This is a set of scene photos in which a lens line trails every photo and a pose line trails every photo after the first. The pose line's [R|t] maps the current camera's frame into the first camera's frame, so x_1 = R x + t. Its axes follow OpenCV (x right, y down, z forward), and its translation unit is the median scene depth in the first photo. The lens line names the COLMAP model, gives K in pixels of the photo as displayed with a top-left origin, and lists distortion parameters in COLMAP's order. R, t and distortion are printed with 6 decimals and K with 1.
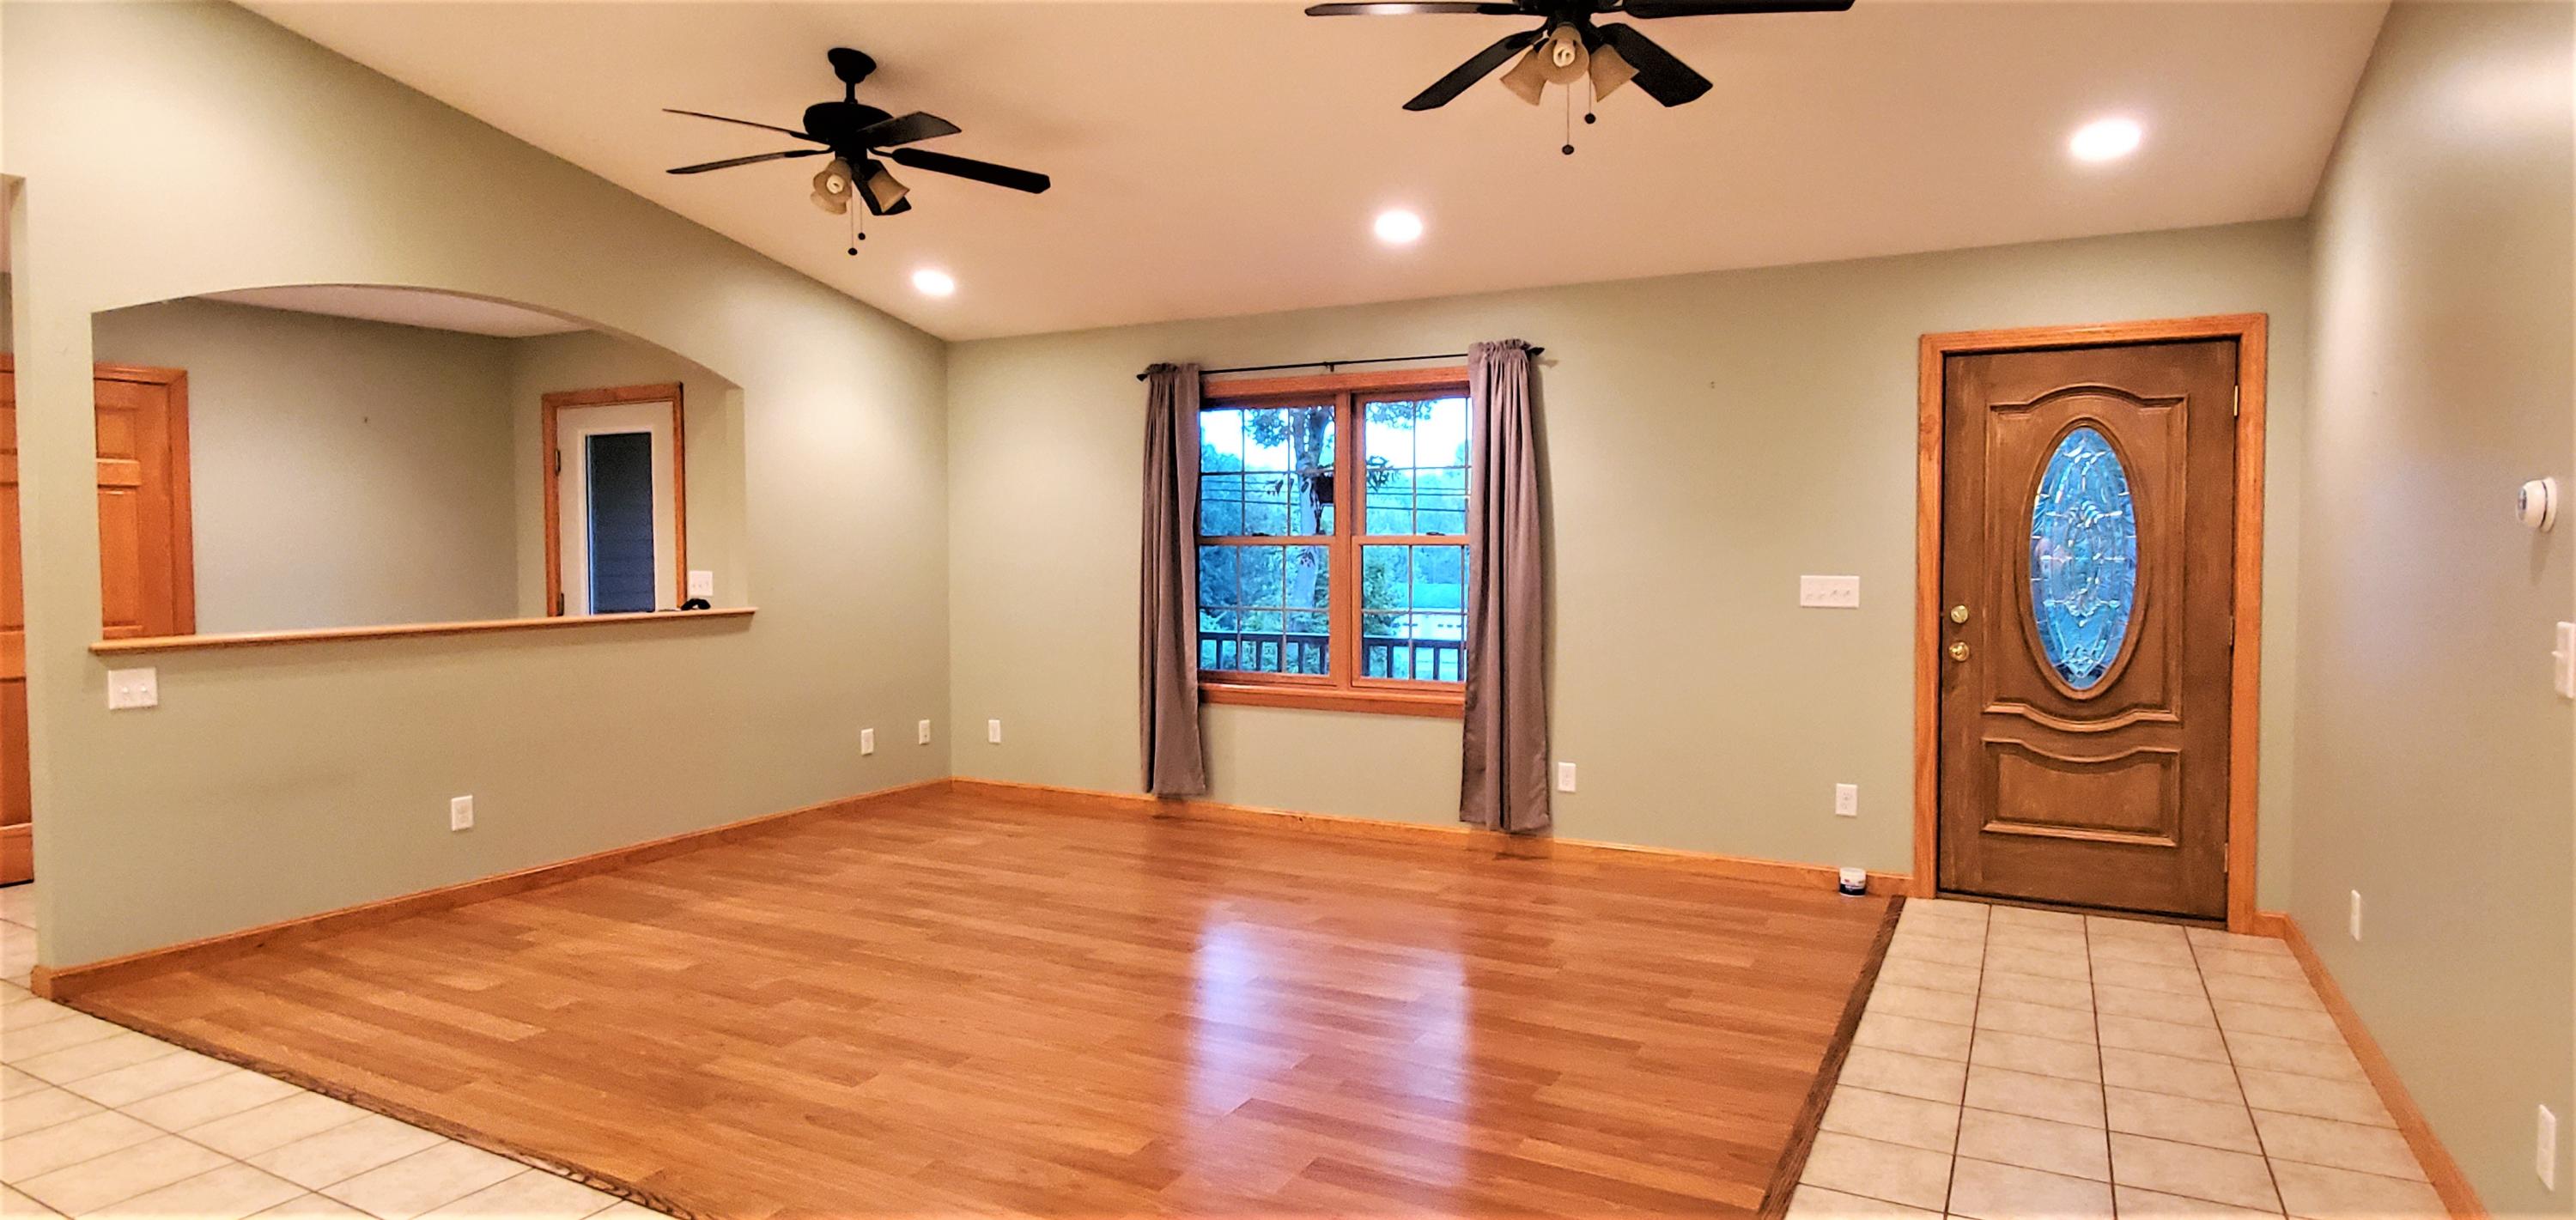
lens RADIAL K [[1374.5, 0, 1306.4], [0, 1374.5, 595.7], [0, 0, 1]] dist [-0.004512, 0.000320]
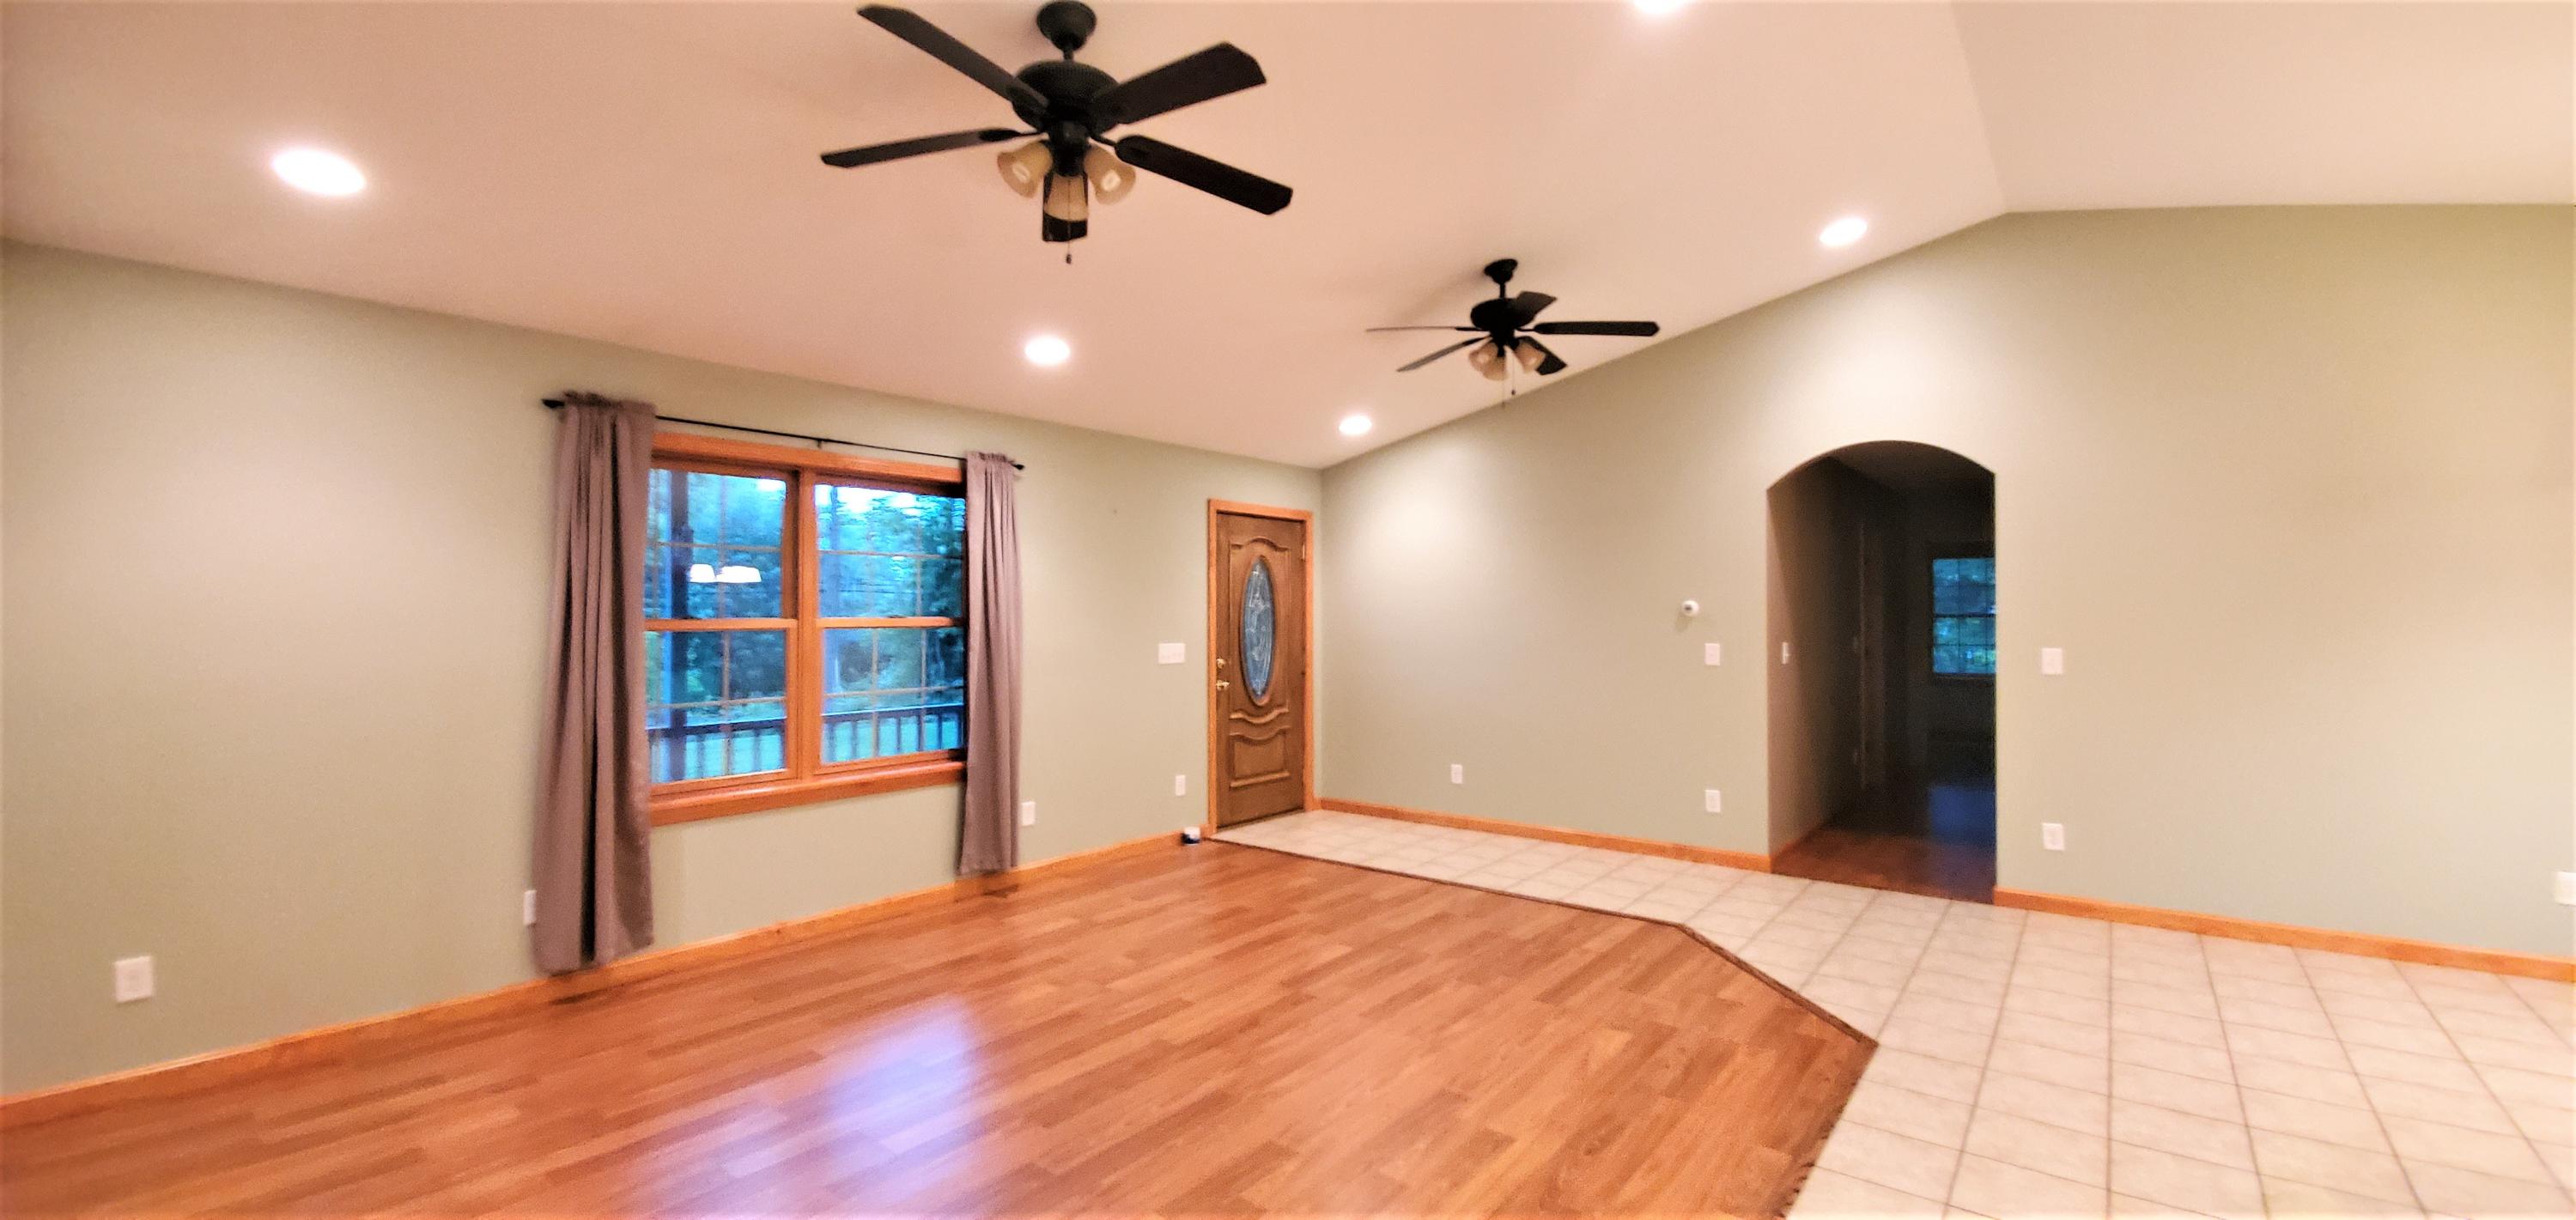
lens RADIAL K [[1019.1, 0, 1303.1], [0, 1019.1, 601.9], [0, 0, 1]] dist [0.008911, -0.014061]
pose [[0.178237, 0.014329, 0.983883, -0.764066], [0.042269, 0.998859, -0.022205, -0.031024], [-0.983079, 0.045545, 0.177429, 0.671069]]
